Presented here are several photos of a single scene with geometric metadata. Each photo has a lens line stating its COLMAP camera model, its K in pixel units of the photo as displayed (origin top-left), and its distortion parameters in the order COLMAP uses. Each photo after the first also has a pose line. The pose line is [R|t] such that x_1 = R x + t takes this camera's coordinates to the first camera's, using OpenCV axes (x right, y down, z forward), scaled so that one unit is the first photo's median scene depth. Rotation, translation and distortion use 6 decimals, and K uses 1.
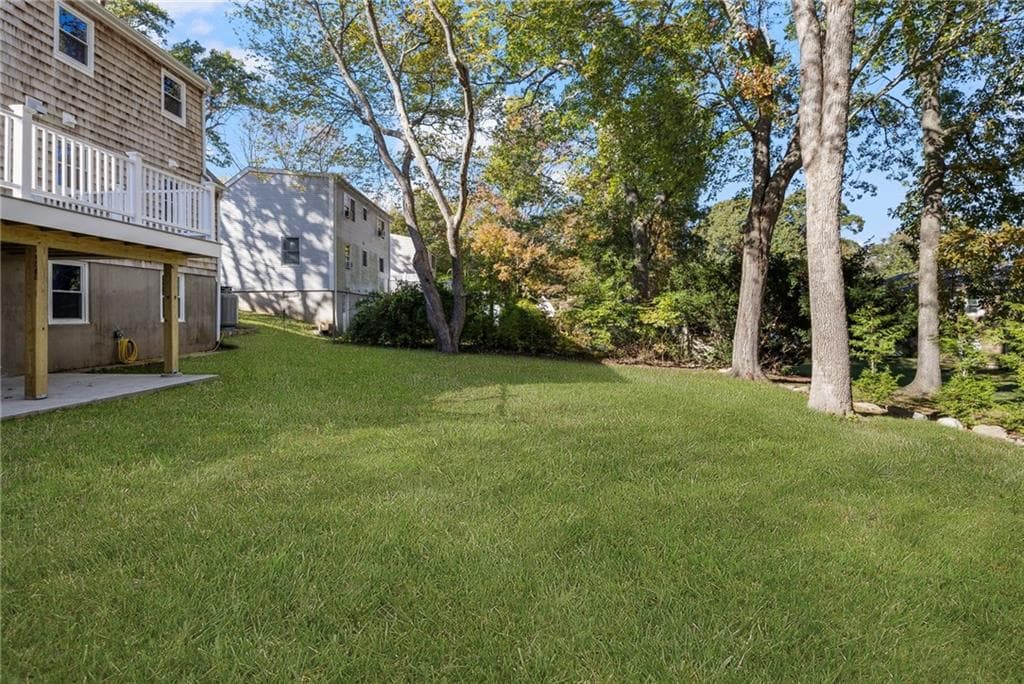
lens RADIAL K [[469.8, 0, 511.9], [0, 469.8, 313.9], [0, 0, 1]] dist [-0.000011, -0.000156]
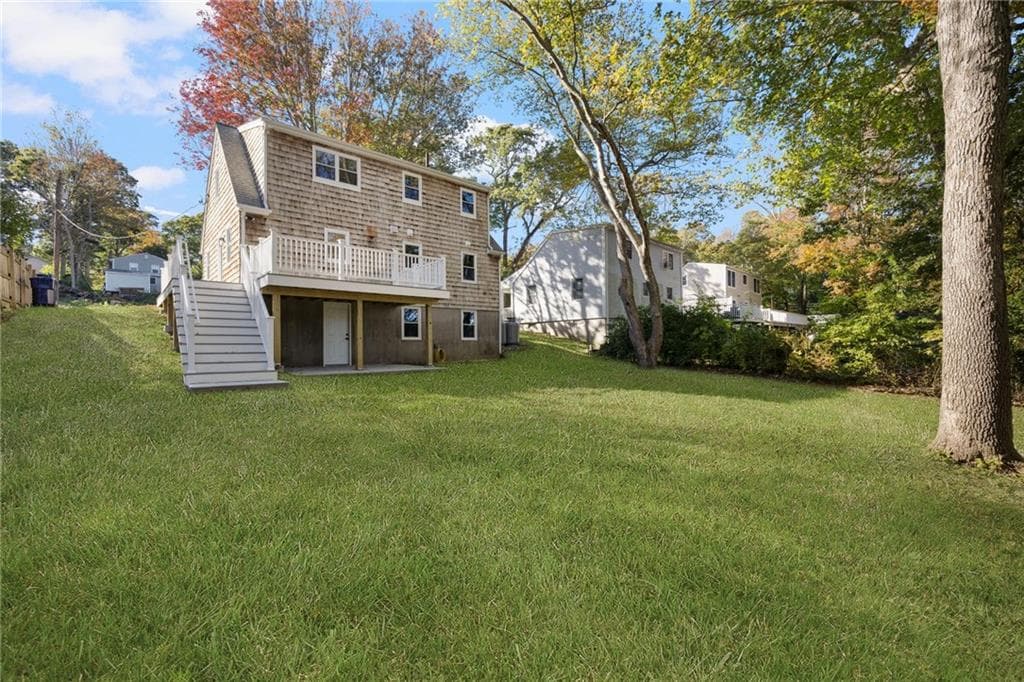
lens RADIAL K [[434.8, 0, 513.5], [0, 434.8, 347.4], [0, 0, 1]] dist [0.000010, -0.000031]
pose [[0.702533, 0.002928, -0.711646, 0.265198], [0.002985, 0.999971, 0.007061, 0.019096], [0.711645, -0.007084, 0.702503, 0.023122]]
